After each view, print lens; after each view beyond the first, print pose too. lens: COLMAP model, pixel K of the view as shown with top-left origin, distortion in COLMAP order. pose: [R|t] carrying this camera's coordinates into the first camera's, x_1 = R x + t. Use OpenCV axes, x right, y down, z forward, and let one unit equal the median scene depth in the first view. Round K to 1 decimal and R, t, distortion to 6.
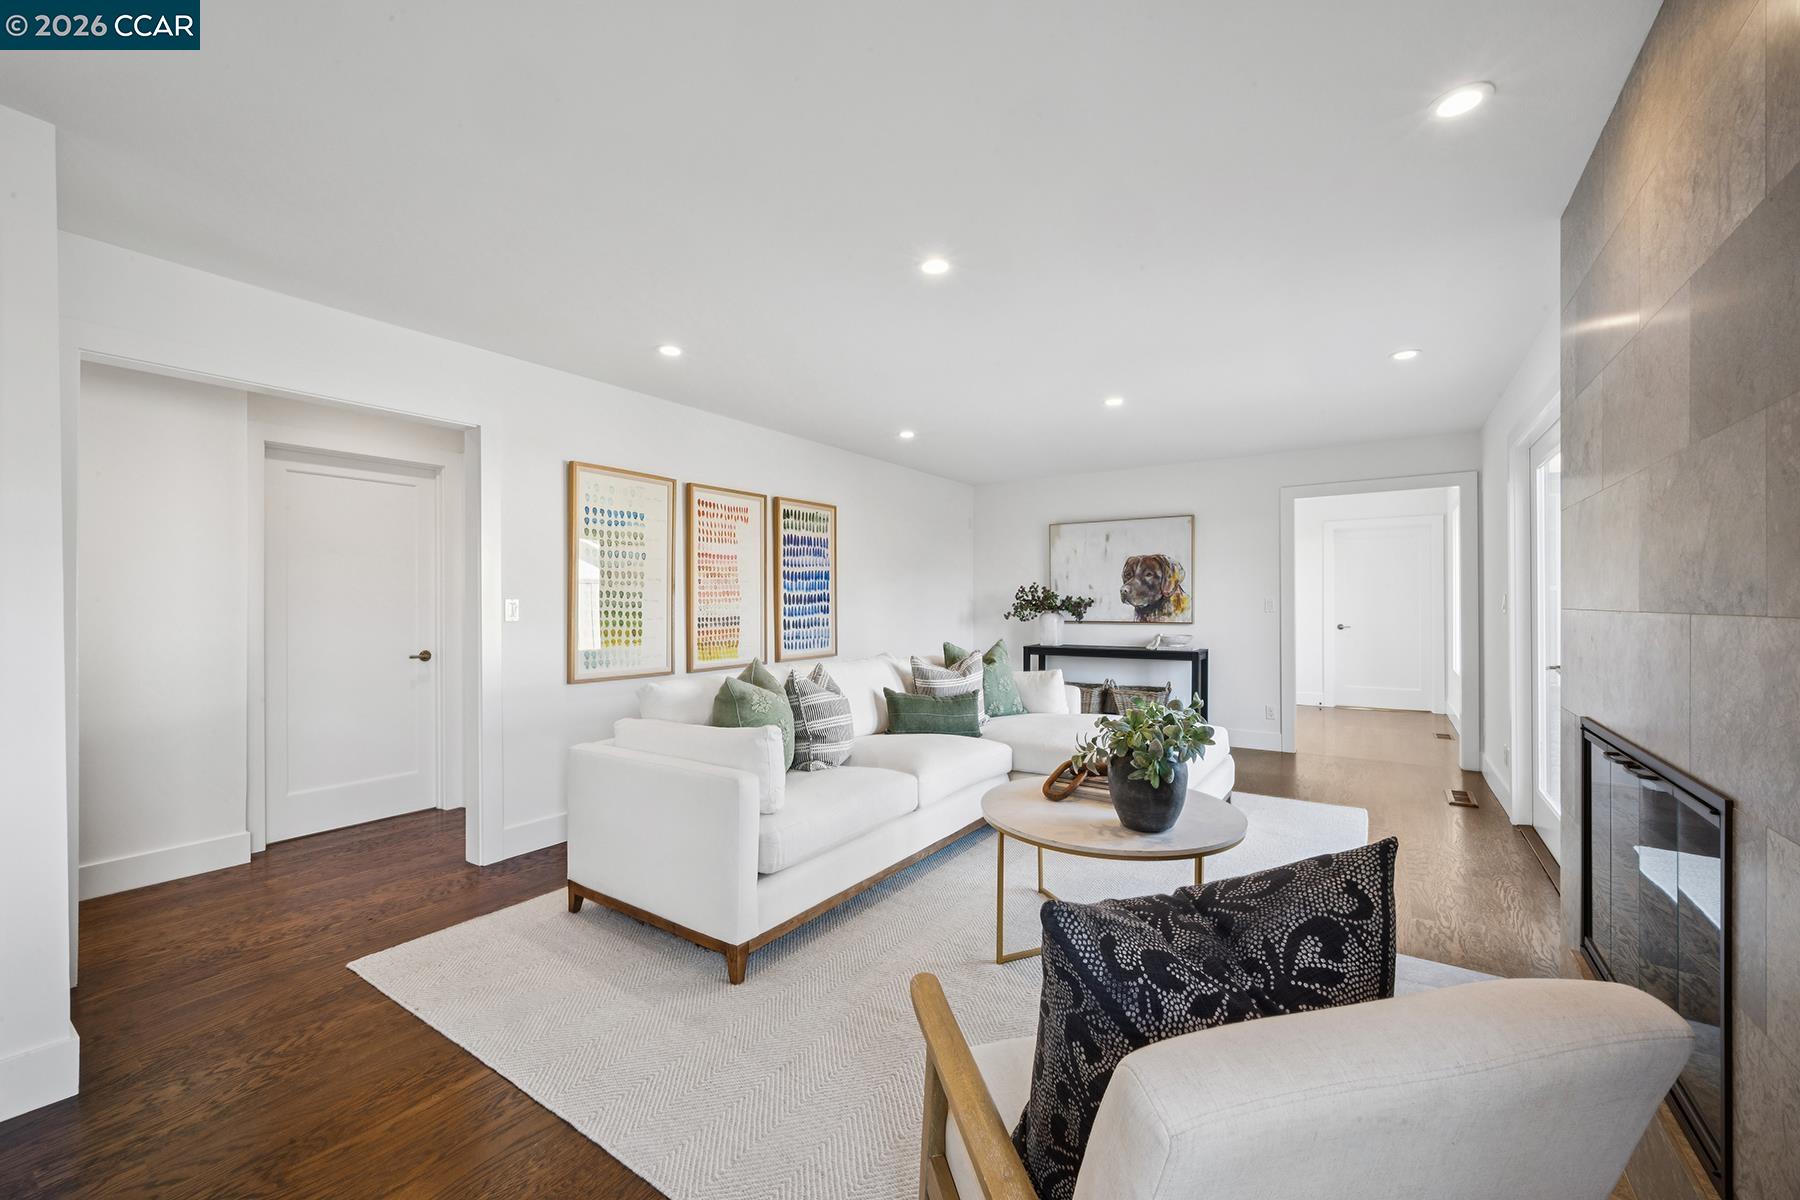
lens RADIAL K [[714.5, 0, 909.1], [0, 714.5, 600.1], [0, 0, 1]] dist [0.000031, 0.000004]
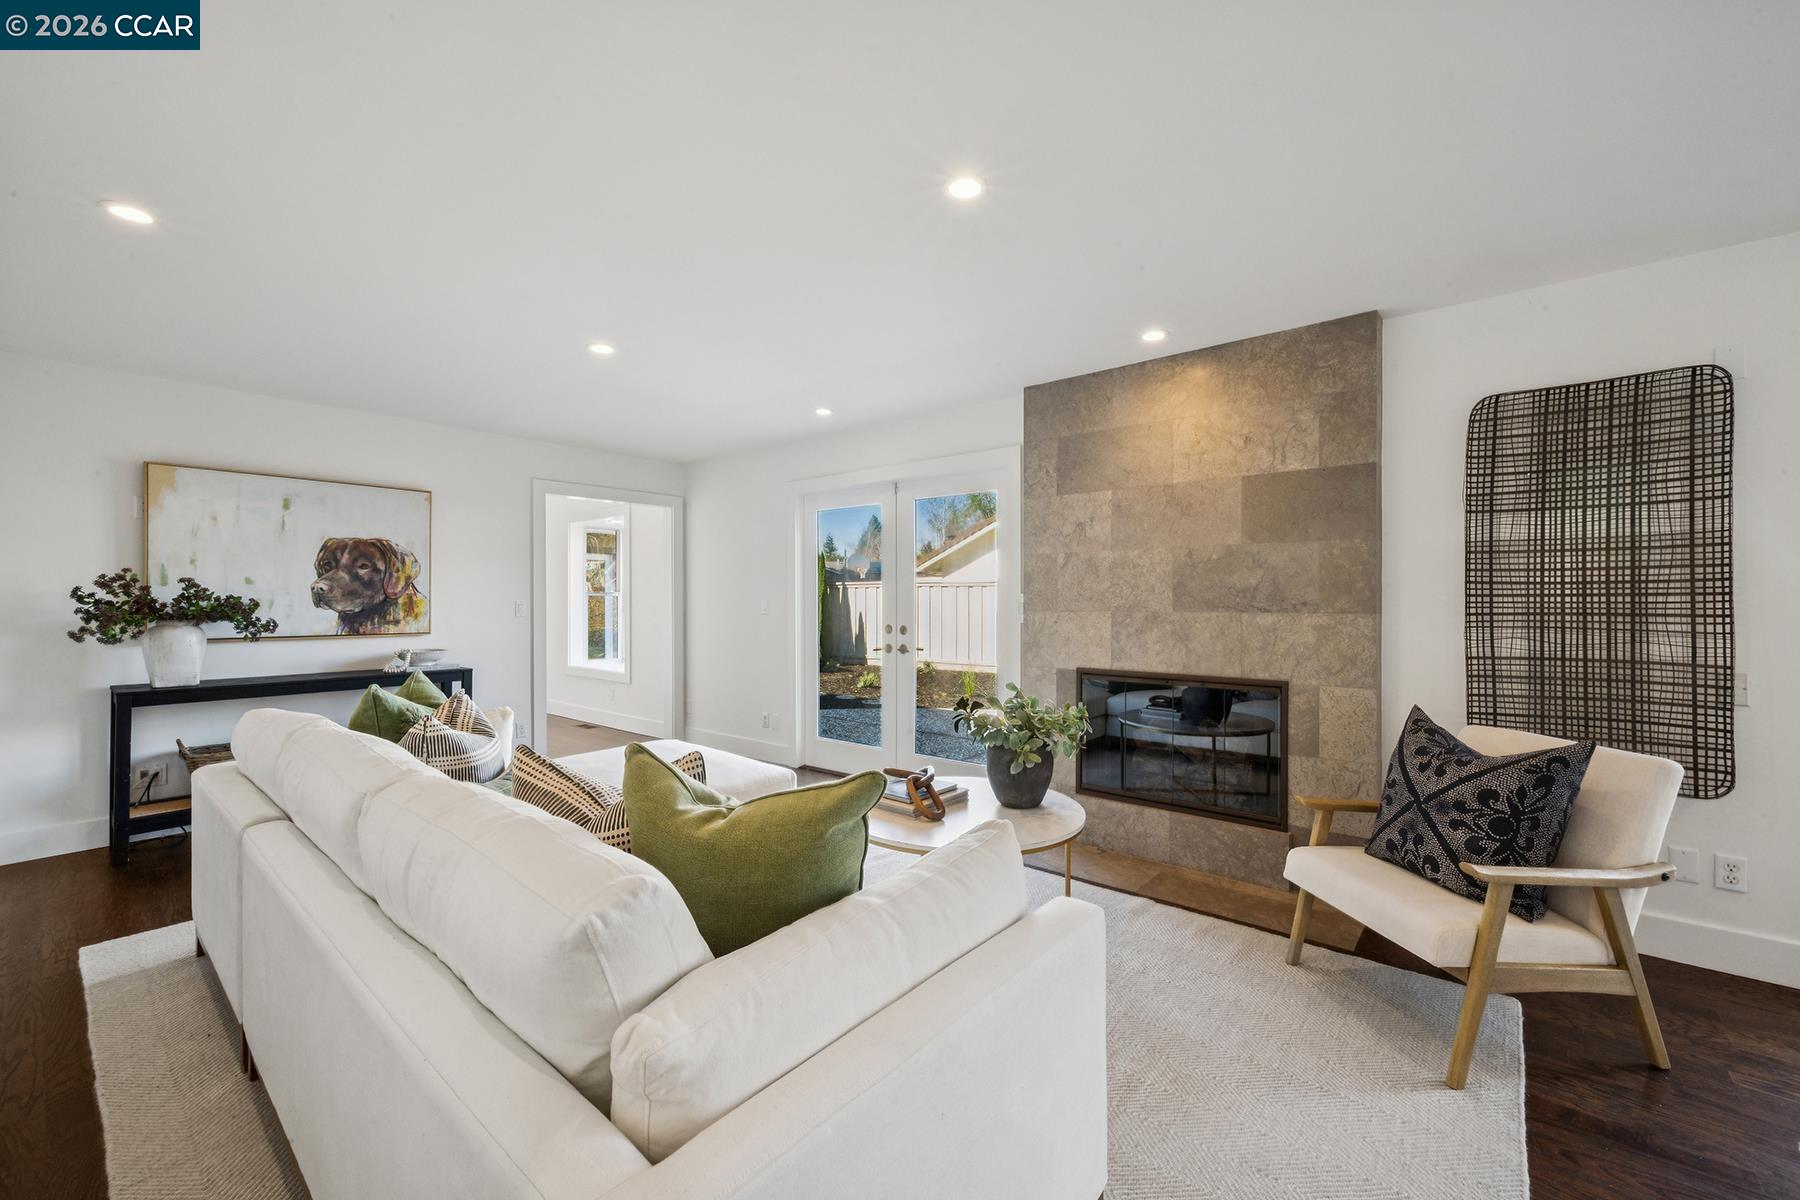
lens RADIAL K [[714.5, 0, 910.5], [0, 714.5, 601.7], [0, 0, 1]] dist [0.000031, 0.000004]
pose [[0.097788, 0.001275, 0.995206, -0.304358], [-0.001104, 0.999999, -0.001173, -0.000838], [-0.995207, -0.000984, 0.097789, 0.398404]]
